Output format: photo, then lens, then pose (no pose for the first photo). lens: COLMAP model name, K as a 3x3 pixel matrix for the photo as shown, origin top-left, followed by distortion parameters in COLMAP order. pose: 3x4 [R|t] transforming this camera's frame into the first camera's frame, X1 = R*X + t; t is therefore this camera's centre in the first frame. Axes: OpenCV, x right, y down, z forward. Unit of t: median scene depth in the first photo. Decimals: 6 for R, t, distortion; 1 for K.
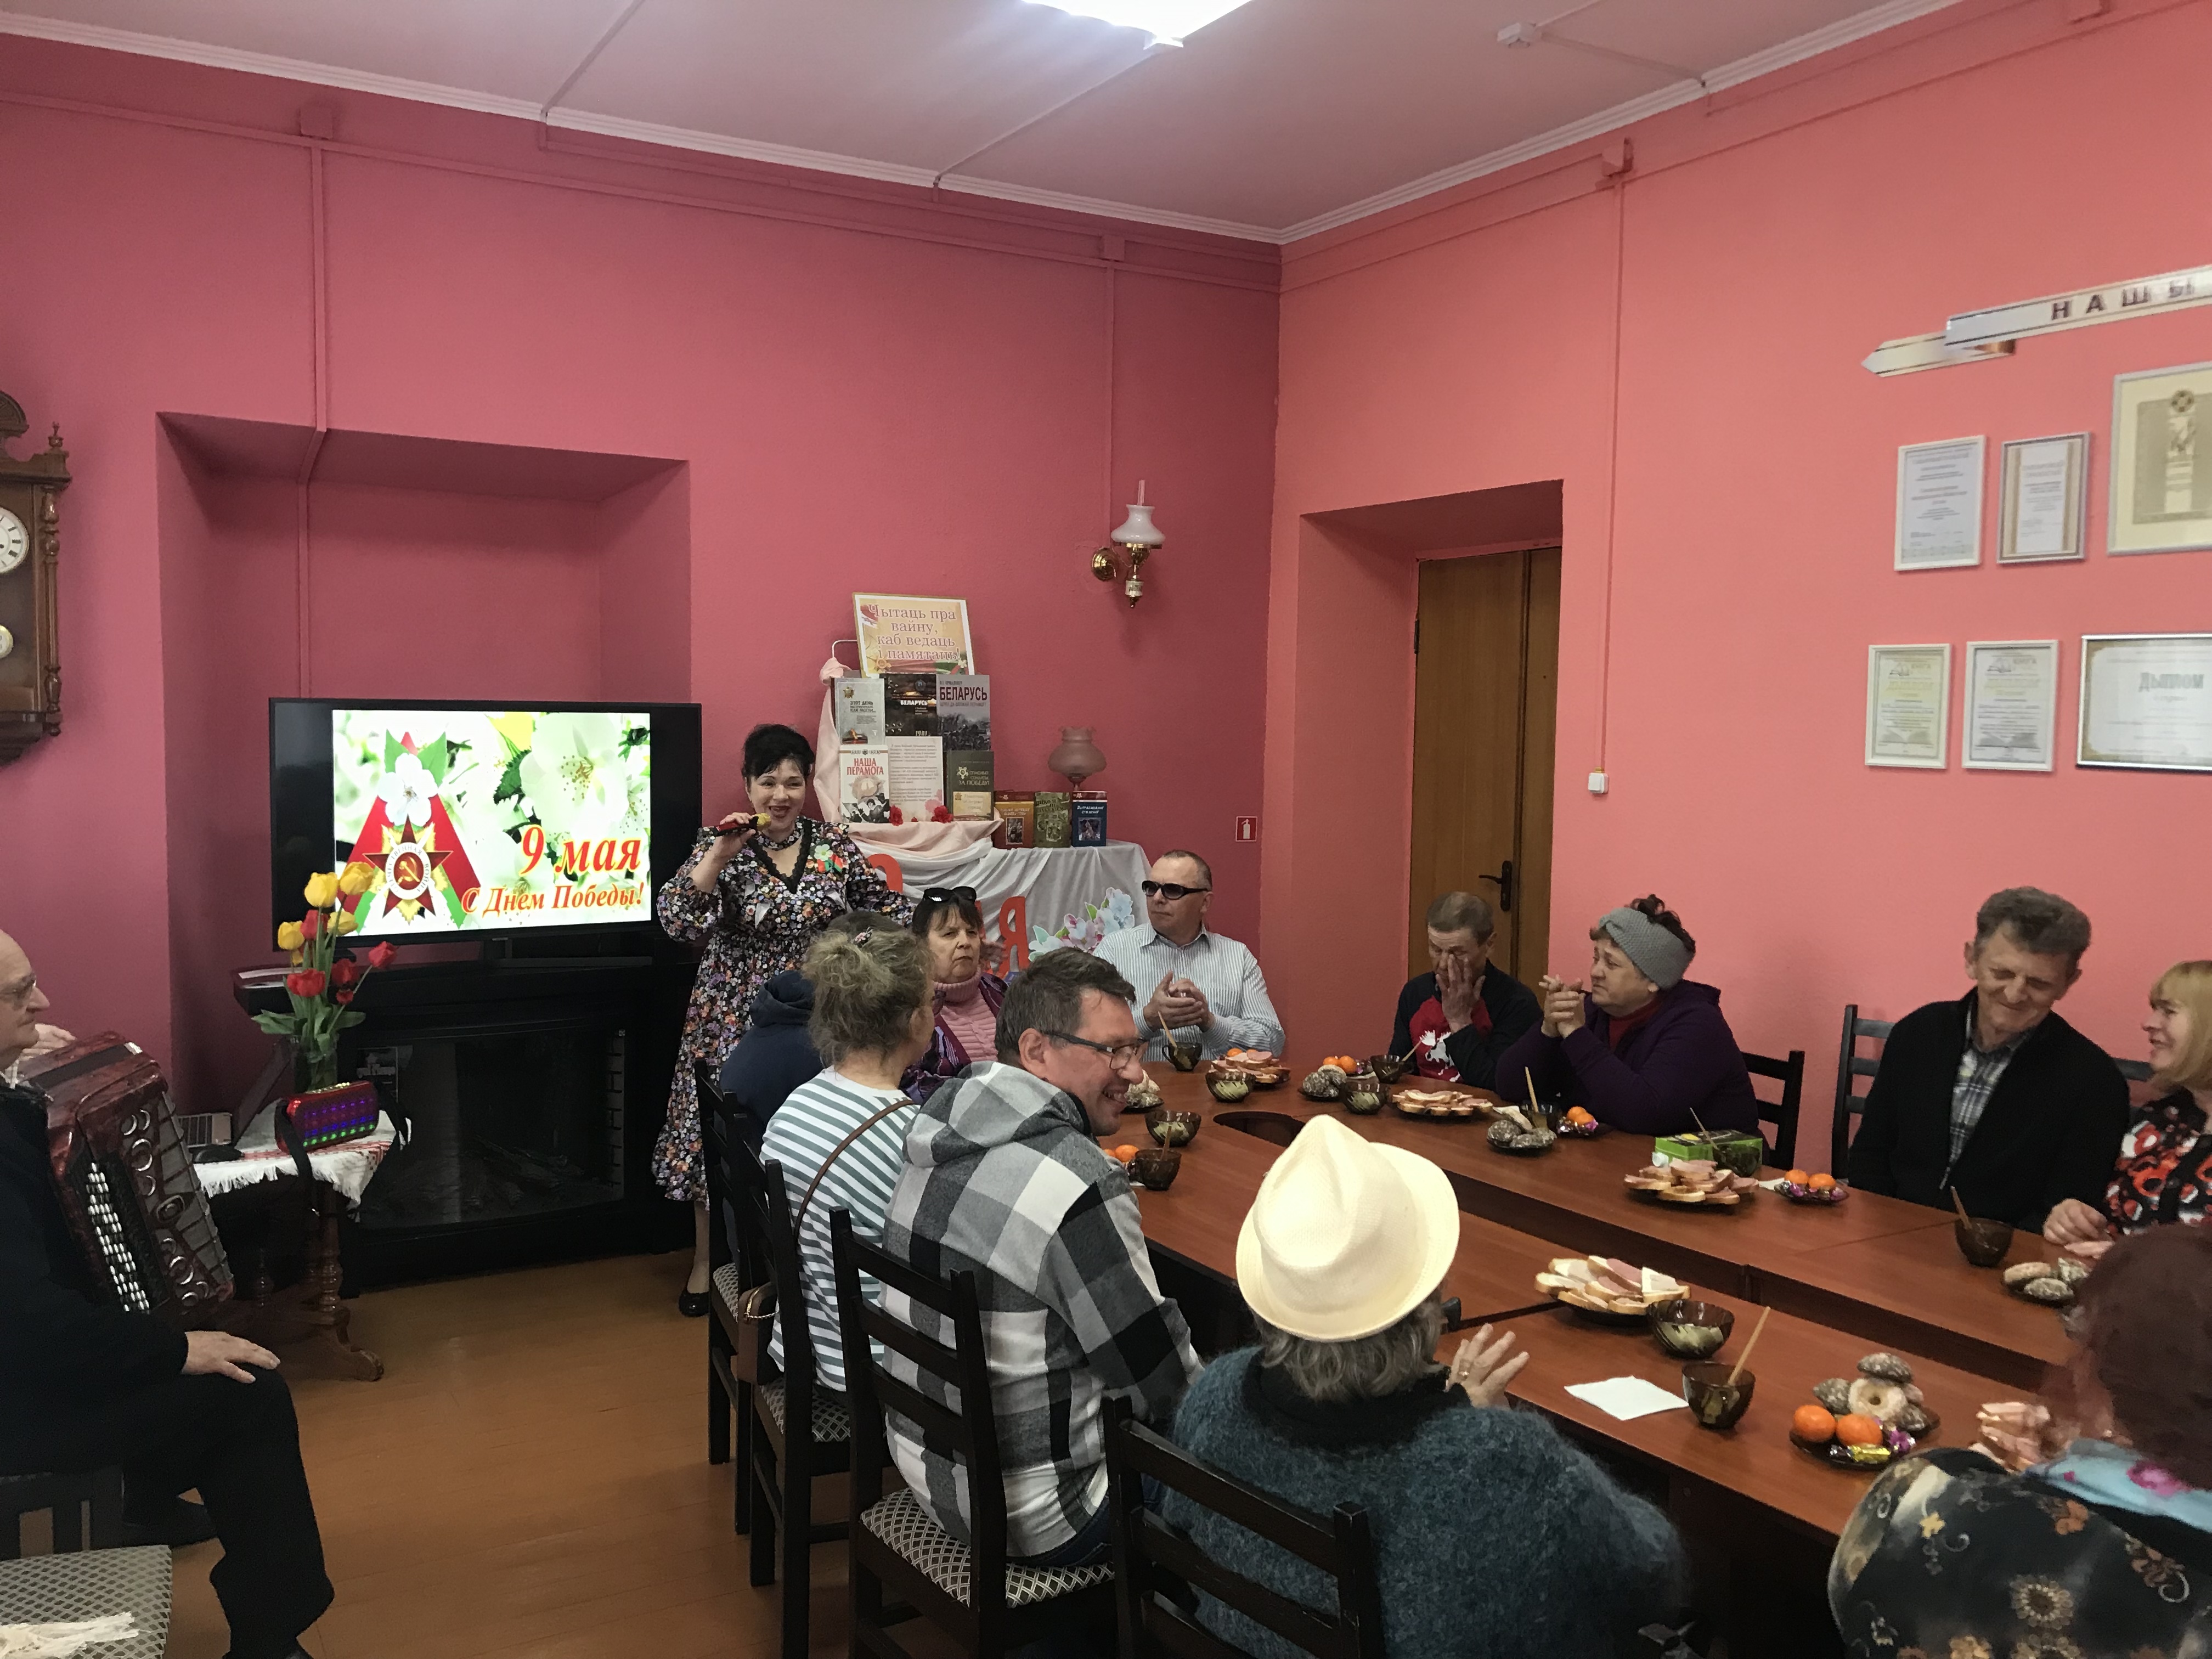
lens RADIAL K [[1880.2, 0, 1123.4], [0, 1880.2, 842.9], [0, 0, 1]] dist [0.060738, -0.038230]
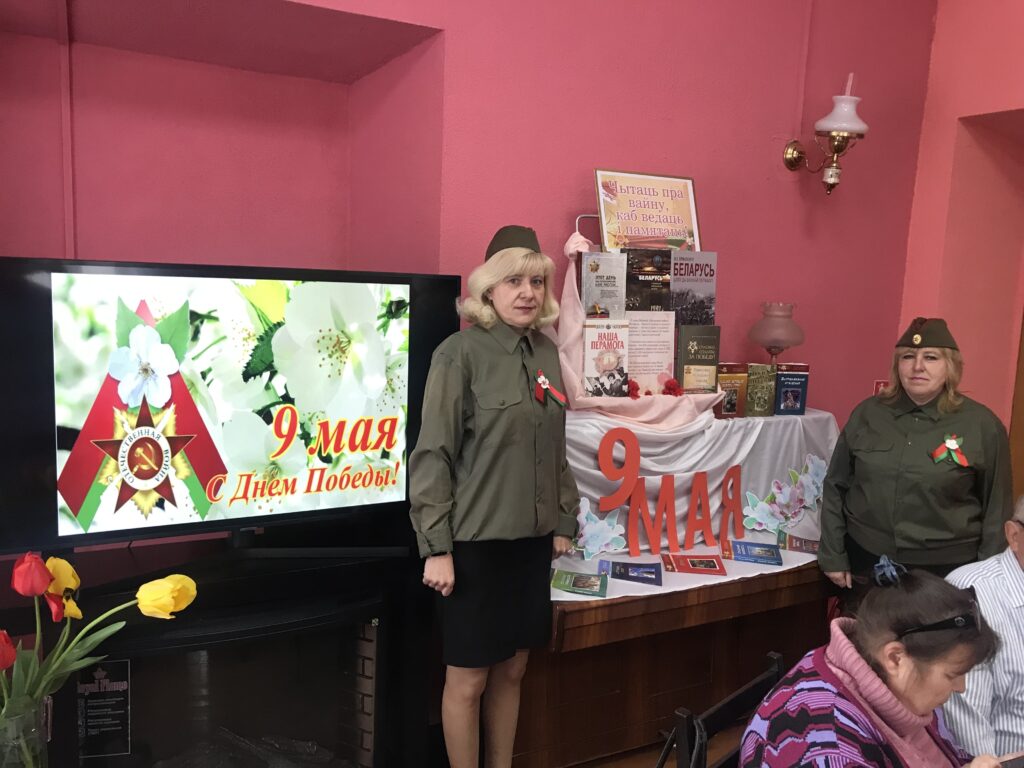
lens RADIAL K [[870.4, 0, 518.6], [0, 870.4, 391.7], [0, 0, 1]] dist [0.060738, -0.038230]
pose [[0.998709, 0.029614, -0.041280, -0.177478], [-0.027243, 0.998010, 0.056864, -0.041390], [0.042882, -0.055666, 0.997528, 0.567382]]
